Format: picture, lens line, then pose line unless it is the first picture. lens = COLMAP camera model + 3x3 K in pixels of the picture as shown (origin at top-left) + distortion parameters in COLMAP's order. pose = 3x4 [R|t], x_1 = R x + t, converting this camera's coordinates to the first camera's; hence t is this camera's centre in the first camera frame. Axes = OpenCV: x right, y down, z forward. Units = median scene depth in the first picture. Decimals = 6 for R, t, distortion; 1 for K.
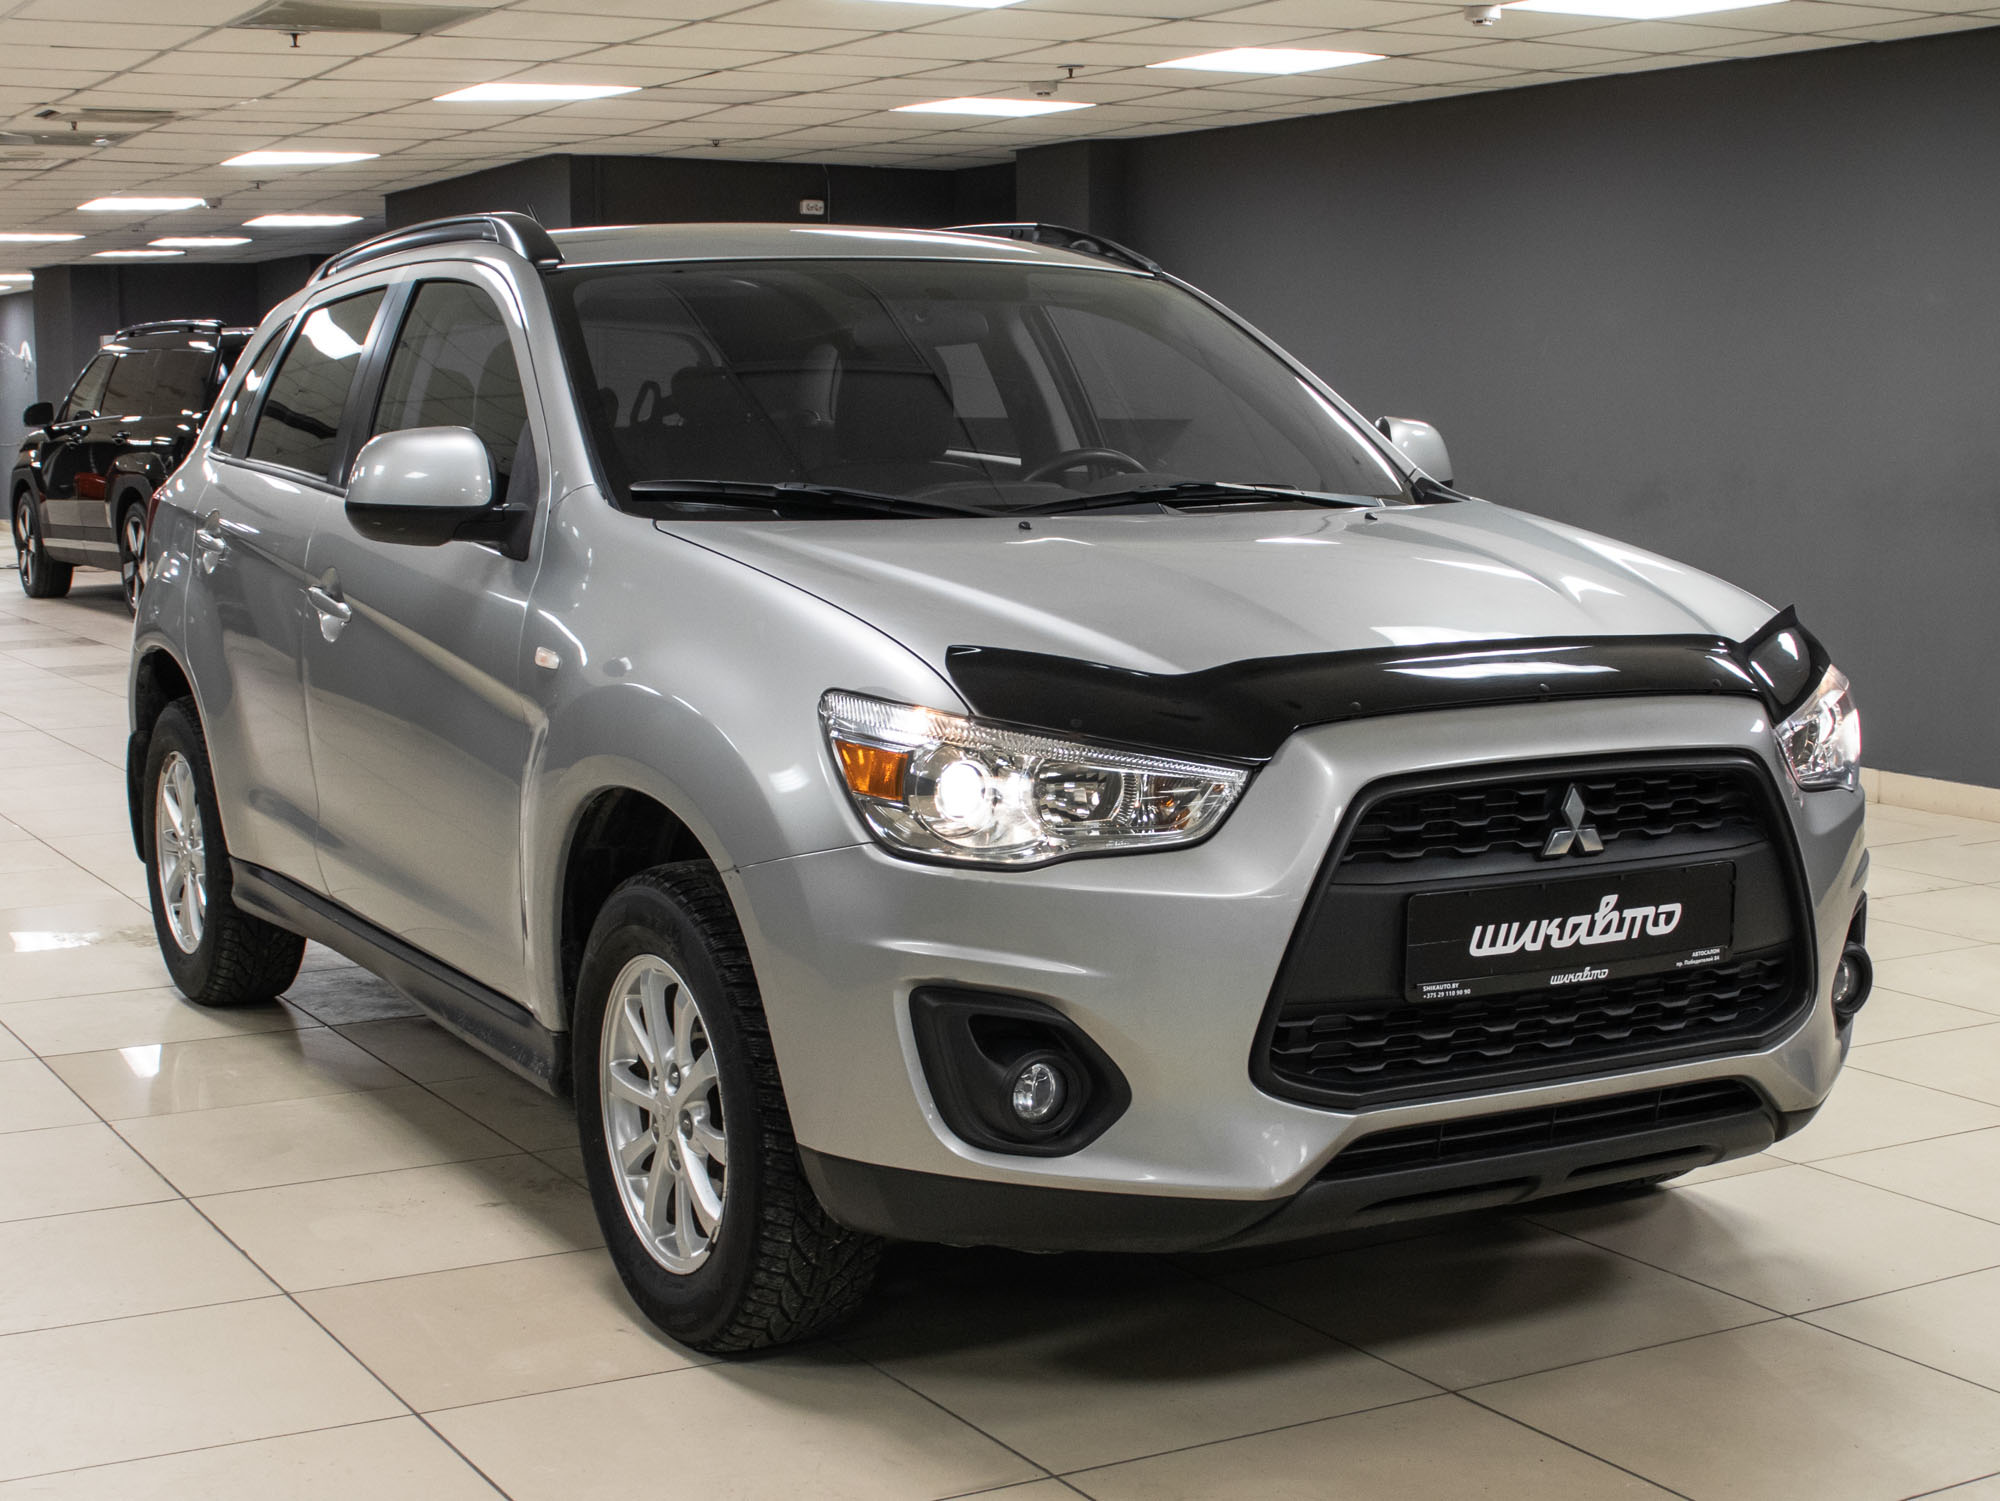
lens RADIAL K [[3006.0, 0, 1000.0], [0, 3006.0, 750.5], [0, 0, 1]] dist [-0.189553, -0.033051]
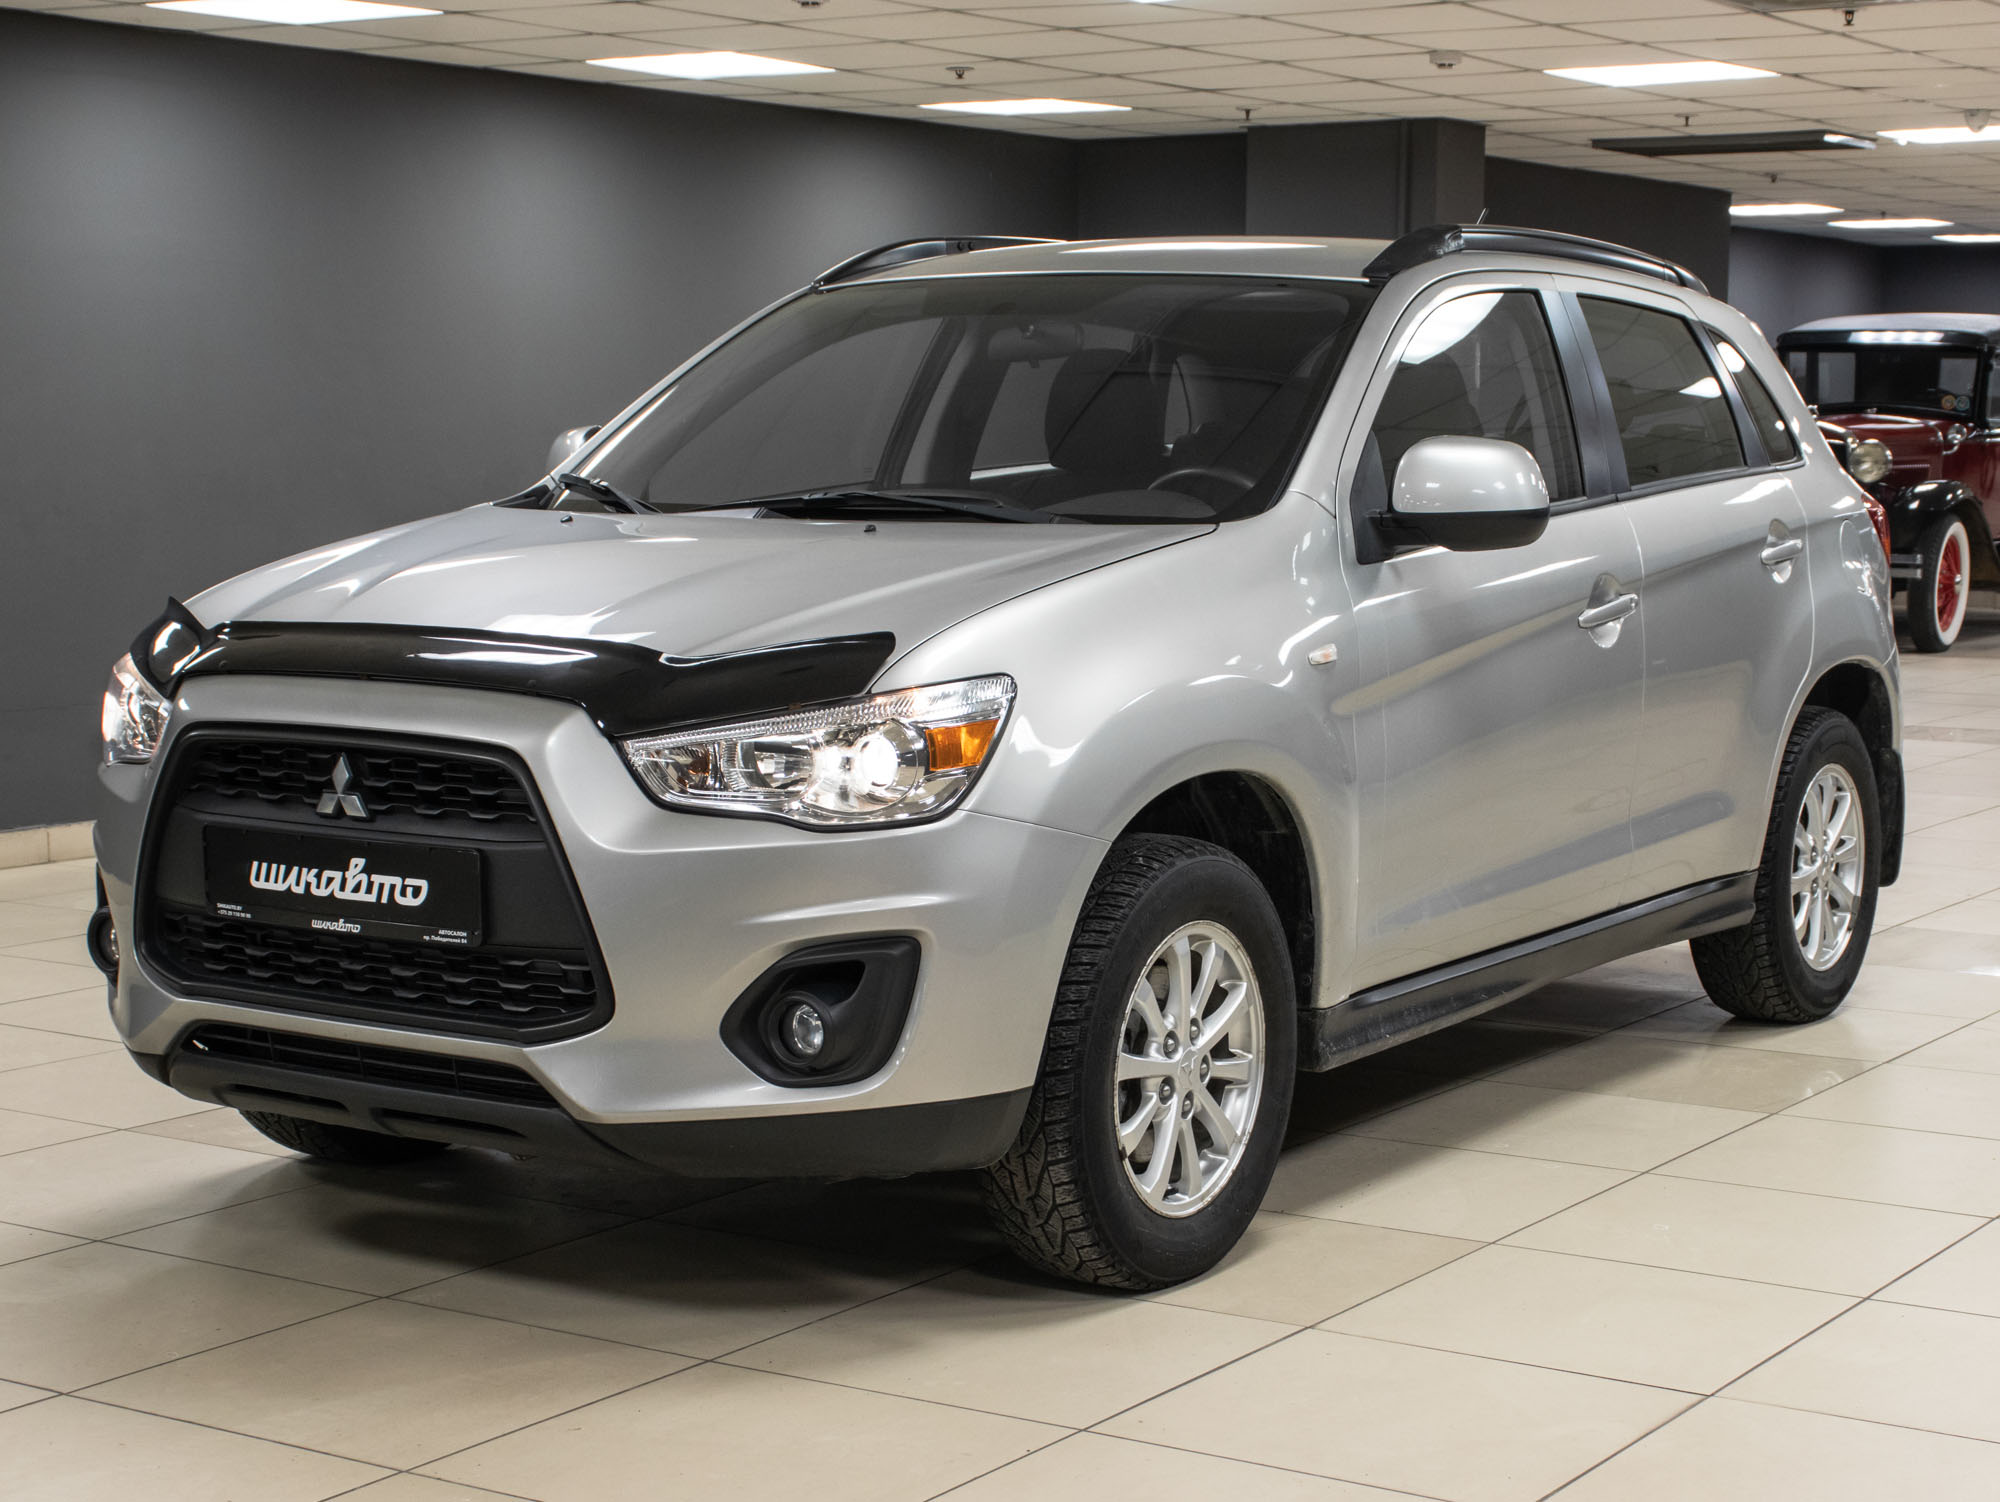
lens RADIAL K [[3510.2, 0, 1000.0], [0, 3510.2, 751.0], [0, 0, 1]] dist [0.006095, 0.035086]
pose [[0.461753, 0.095794, -0.881820, 1.468083], [-0.112101, 0.992482, 0.049115, -0.082089], [0.879896, 0.076174, 0.469021, 0.598118]]
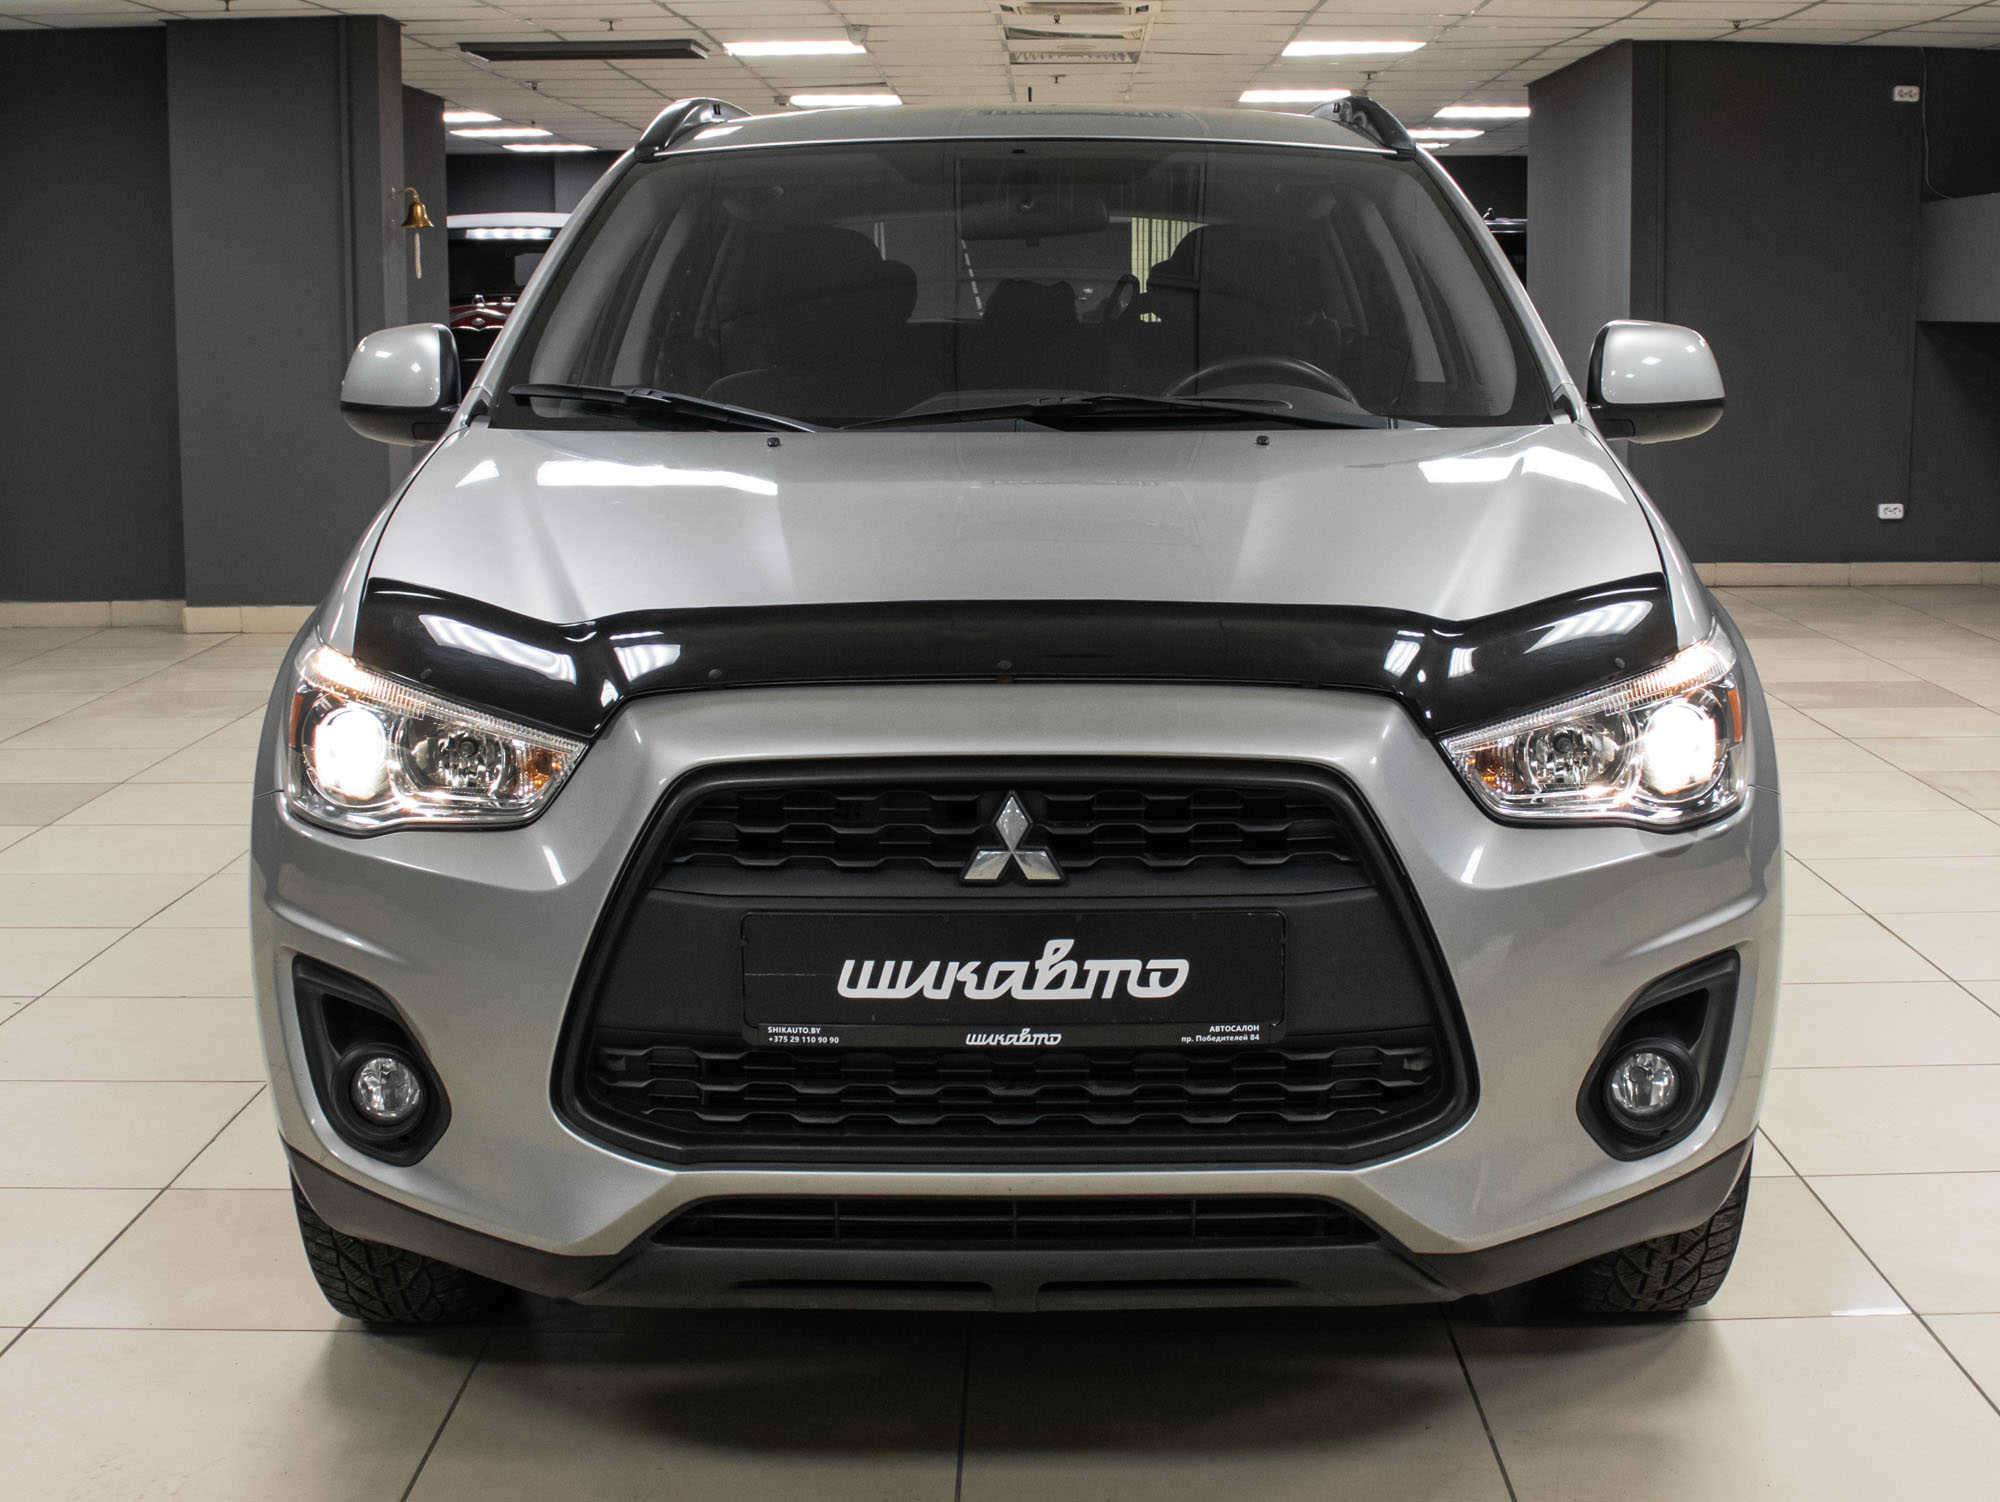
lens RADIAL K [[3006.0, 0, 1000.0], [0, 3006.0, 751.0], [0, 0, 1]] dist [-0.189553, -0.033051]
pose [[0.873535, 0.074281, -0.481060, 0.563421], [-0.056814, 0.997092, 0.050796, -0.038660], [0.483434, -0.017042, 0.875215, 0.315853]]
